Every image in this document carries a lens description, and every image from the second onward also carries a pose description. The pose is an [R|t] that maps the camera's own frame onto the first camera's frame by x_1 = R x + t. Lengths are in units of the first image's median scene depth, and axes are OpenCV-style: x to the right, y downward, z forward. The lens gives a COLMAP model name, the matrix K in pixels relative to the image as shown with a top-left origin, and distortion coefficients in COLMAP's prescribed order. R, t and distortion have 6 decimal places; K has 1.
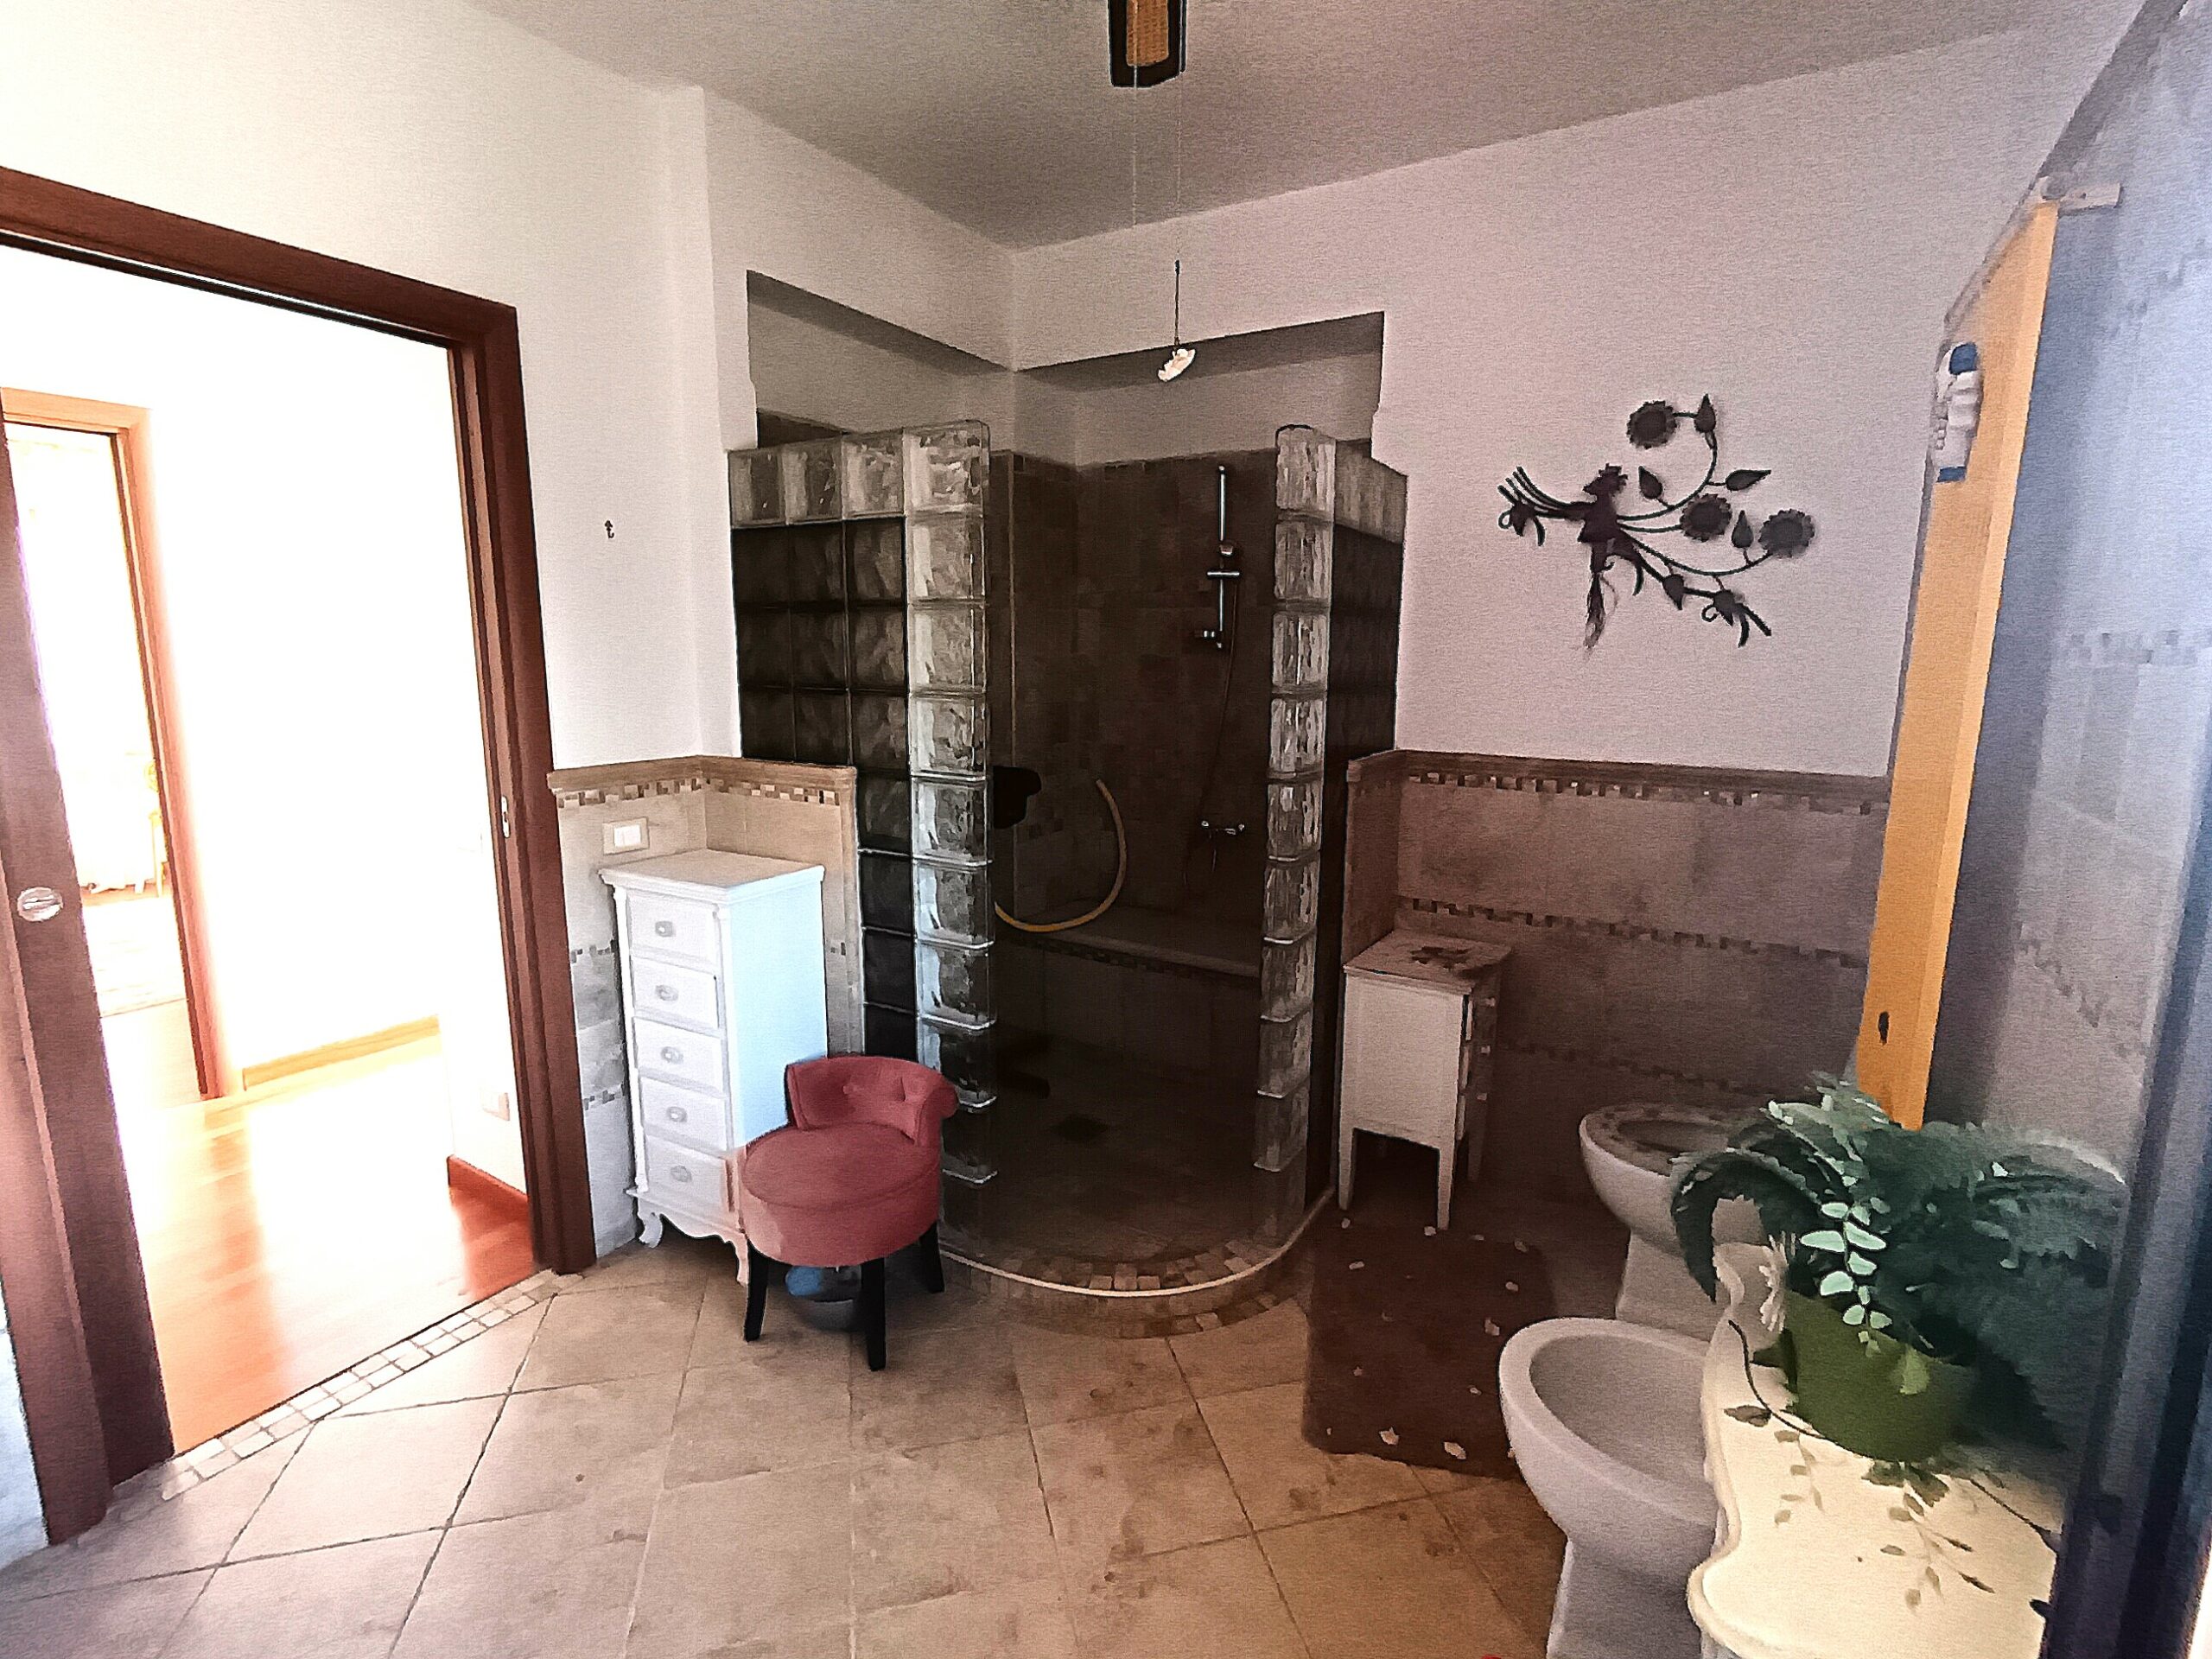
lens RADIAL K [[1052.8, 0, 1137.1], [0, 1052.8, 831.7], [0, 0, 1]] dist [-0.002073, -0.000315]
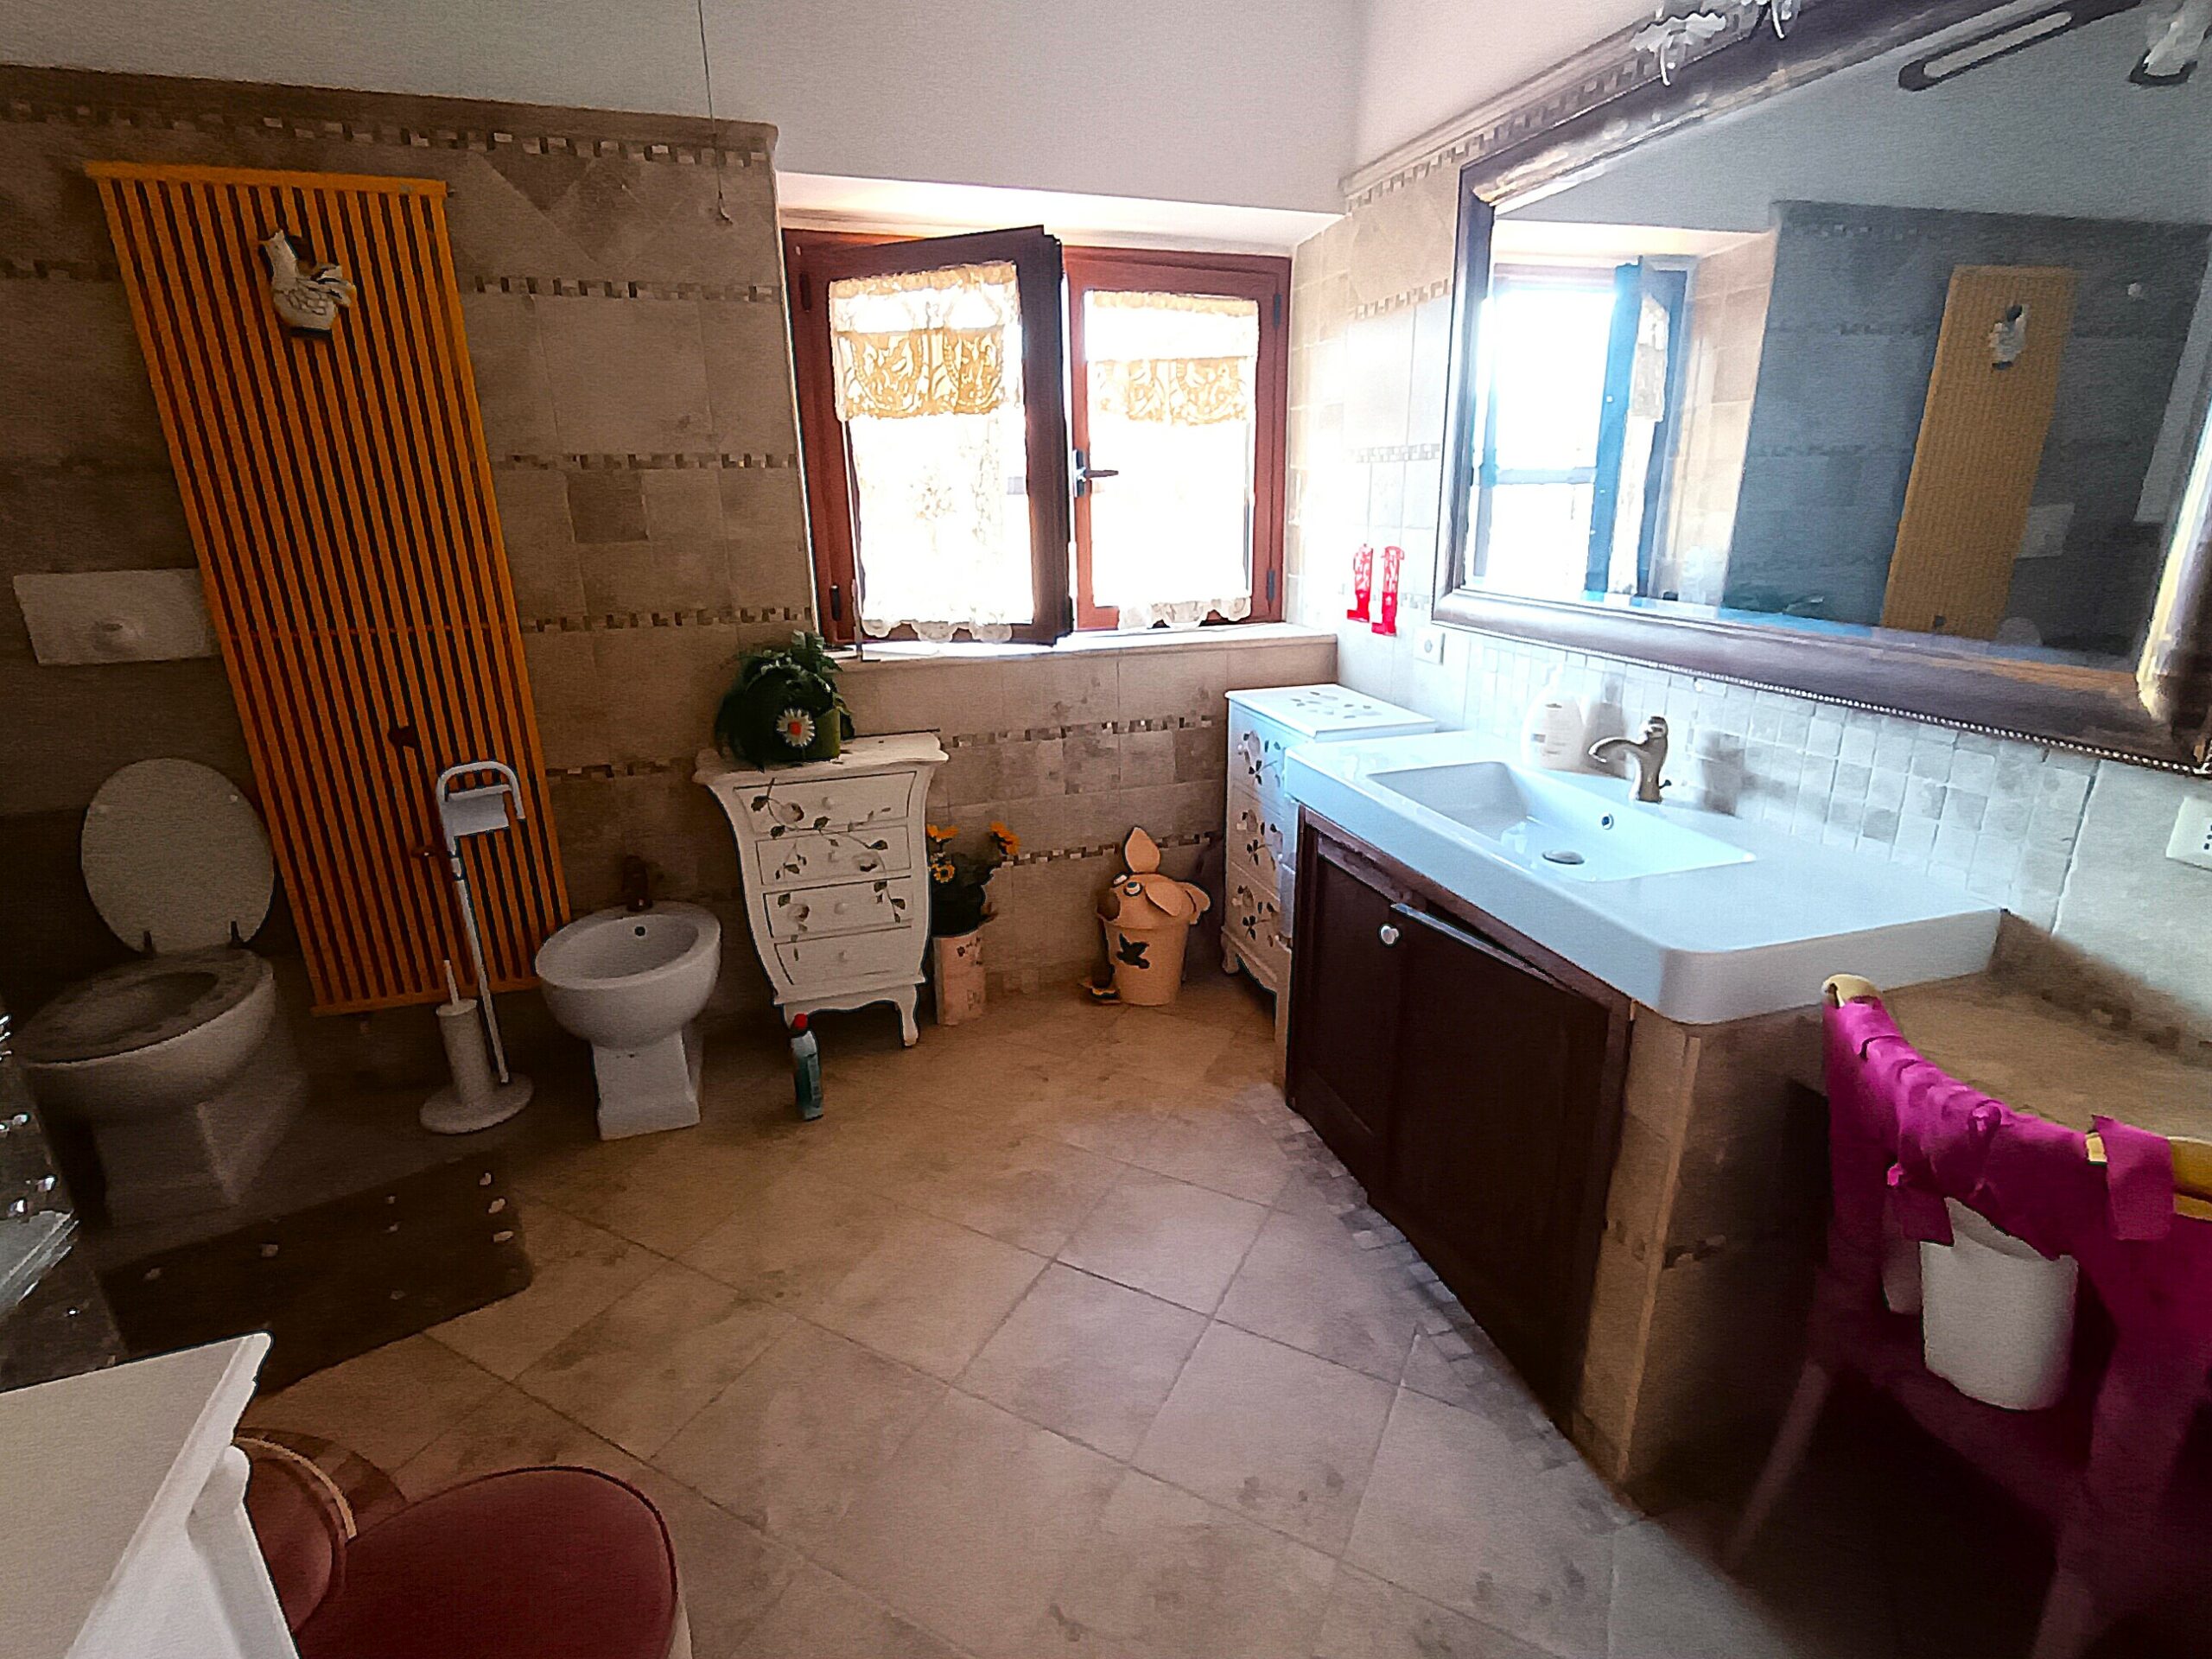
lens RADIAL K [[1052.8, 0, 1124.7], [0, 1052.8, 821.2], [0, 0, 1]] dist [-0.002073, -0.000315]
pose [[-0.751148, -0.197718, 0.629829, -0.639082], [0.120968, 0.896711, 0.425766, -0.136578], [-0.648956, 0.396002, -0.649645, 0.890066]]
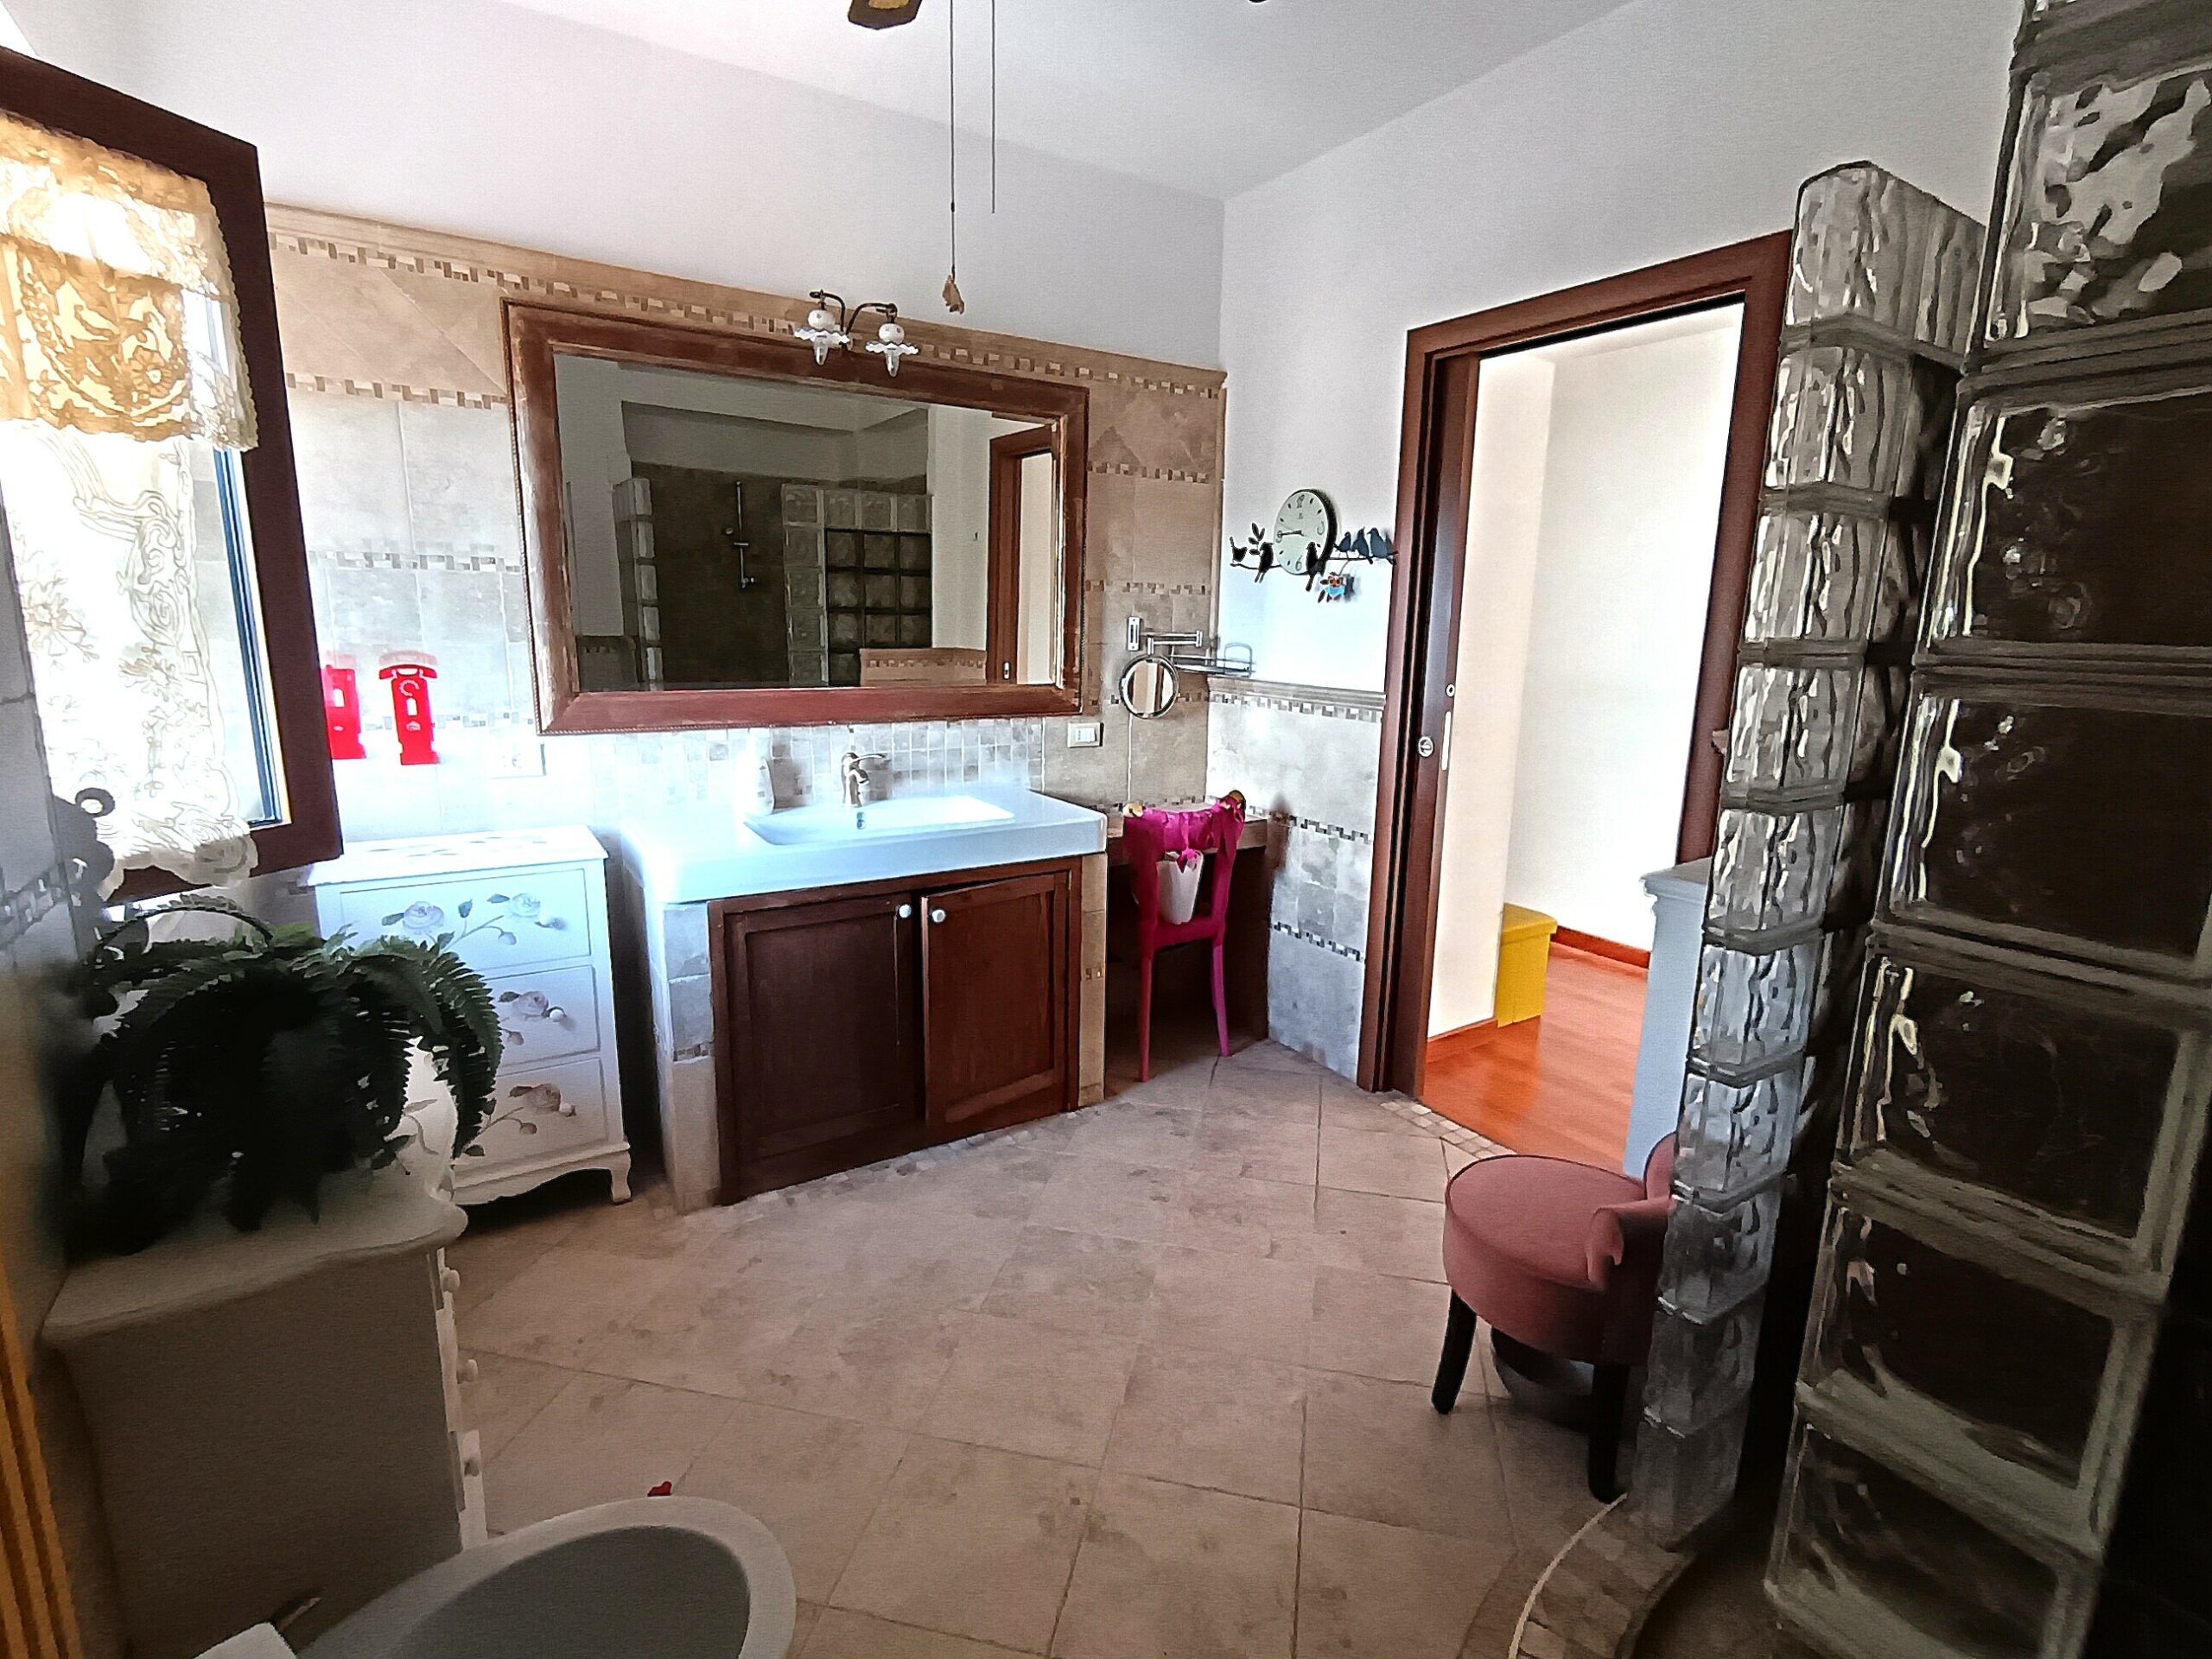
lens RADIAL K [[1052.8, 0, 1106.1], [0, 1052.8, 826.1], [0, 0, 1]] dist [-0.002073, -0.000315]
pose [[-0.437138, 0.158700, -0.885282, 0.505434], [-0.177495, 0.949729, 0.257897, -0.111604], [0.881706, 0.269870, -0.386994, 0.849315]]
